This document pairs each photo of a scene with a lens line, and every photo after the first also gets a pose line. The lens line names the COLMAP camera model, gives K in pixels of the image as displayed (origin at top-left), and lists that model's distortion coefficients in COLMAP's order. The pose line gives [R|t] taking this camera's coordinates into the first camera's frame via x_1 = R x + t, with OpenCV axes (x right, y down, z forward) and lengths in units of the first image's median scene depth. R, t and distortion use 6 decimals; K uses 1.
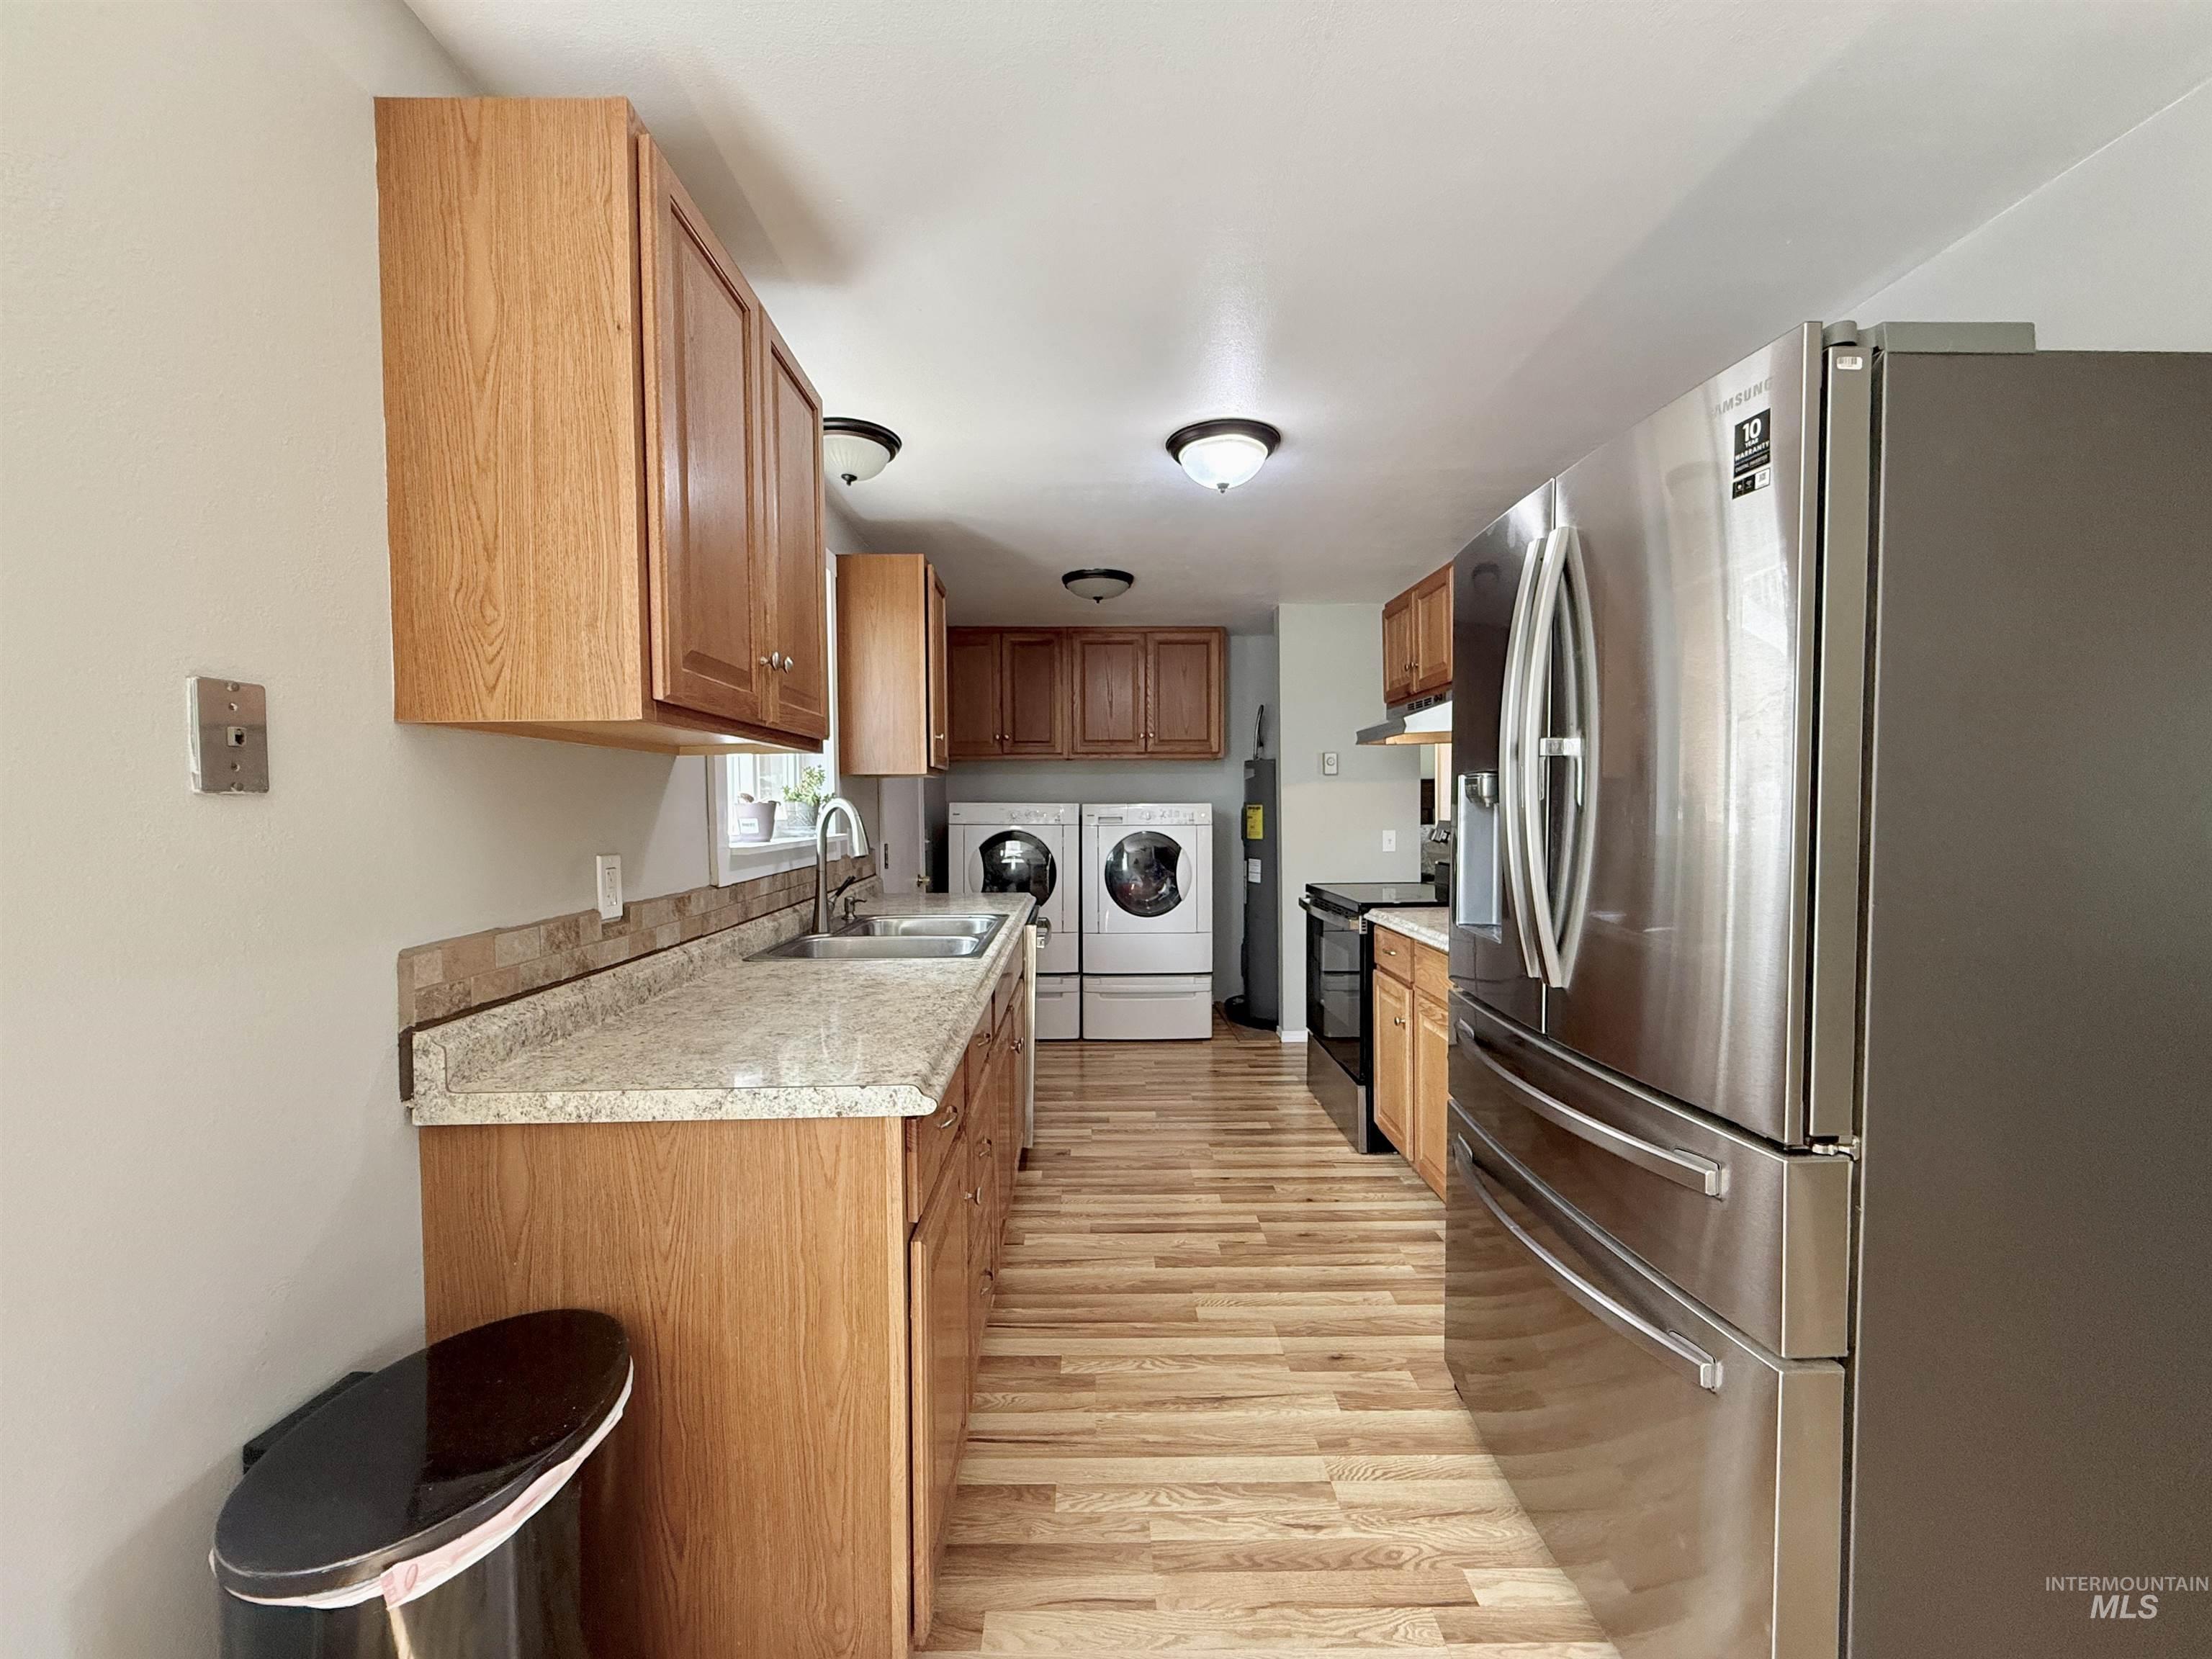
lens RADIAL K [[878.3, 0, 1100.4], [0, 878.3, 830.9], [0, 0, 1]] dist [0.002024, 0.000600]
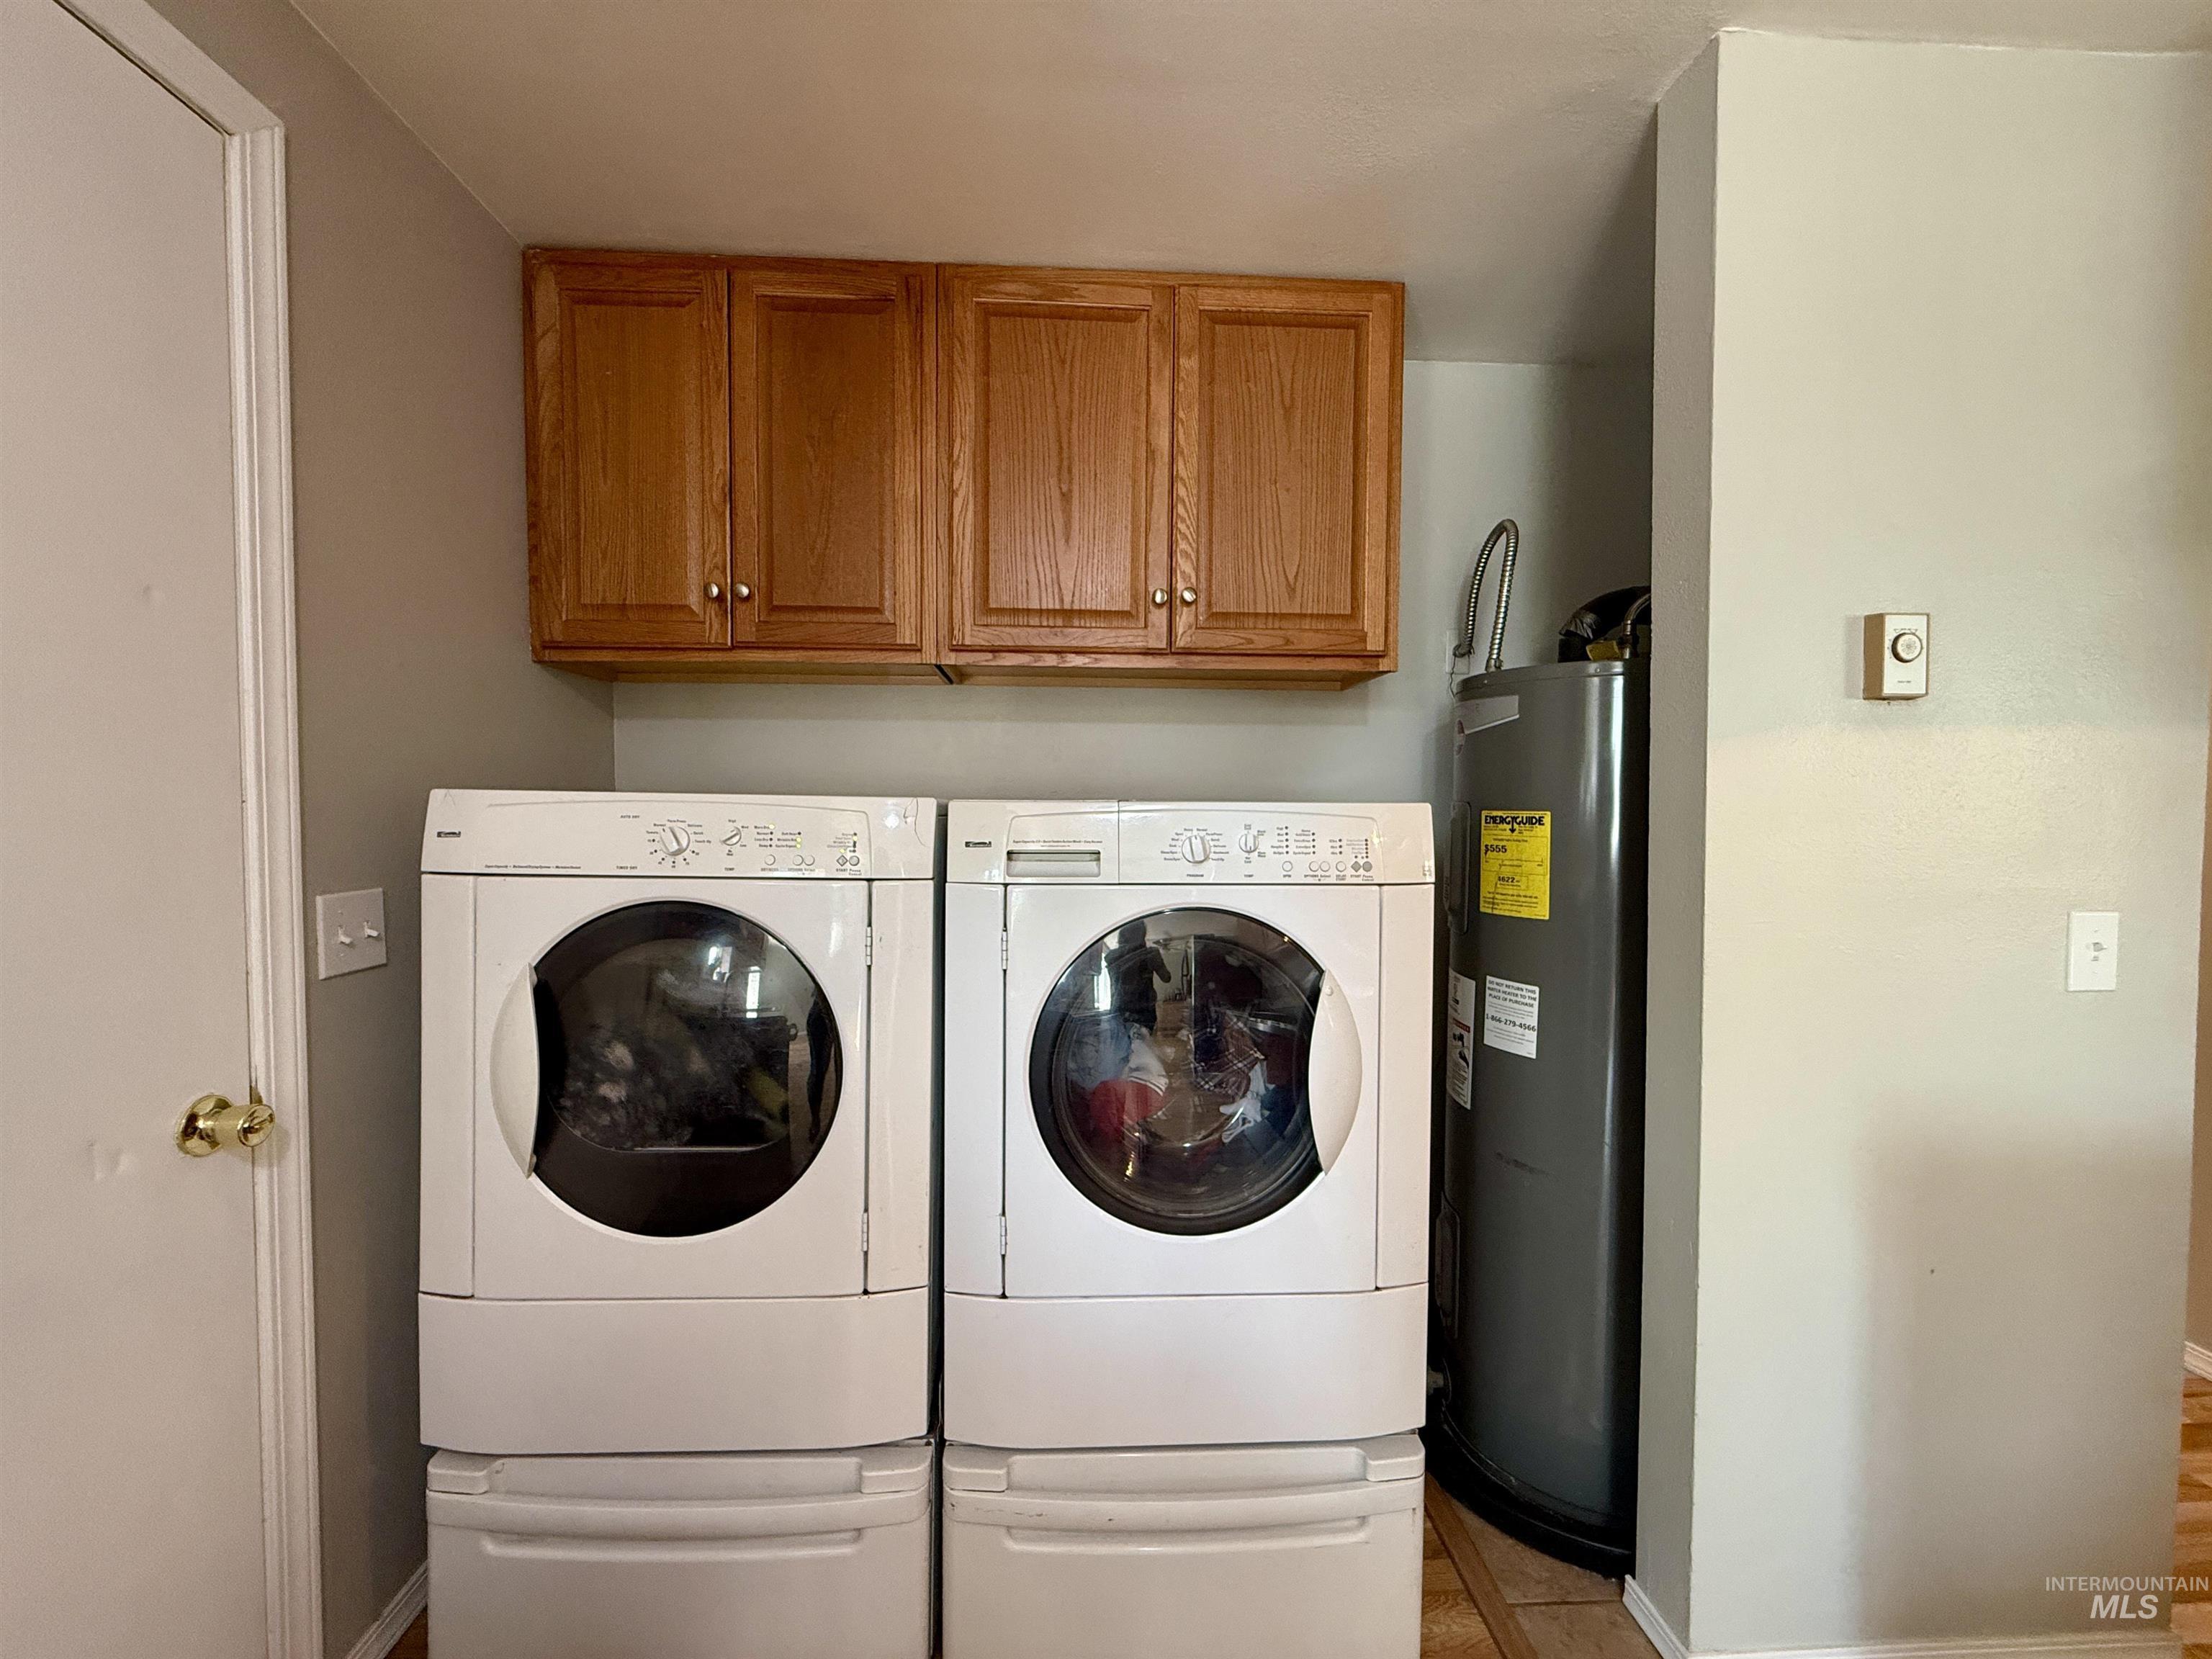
lens RADIAL K [[878.3, 0, 1100.6], [0, 878.3, 828.4], [0, 0, 1]] dist [0.002024, 0.000600]
pose [[0.999430, 0.009568, 0.032360, 0.016557], [-0.009489, 0.999952, -0.002595, -0.021541], [-0.032383, 0.002286, 0.999473, 0.719847]]
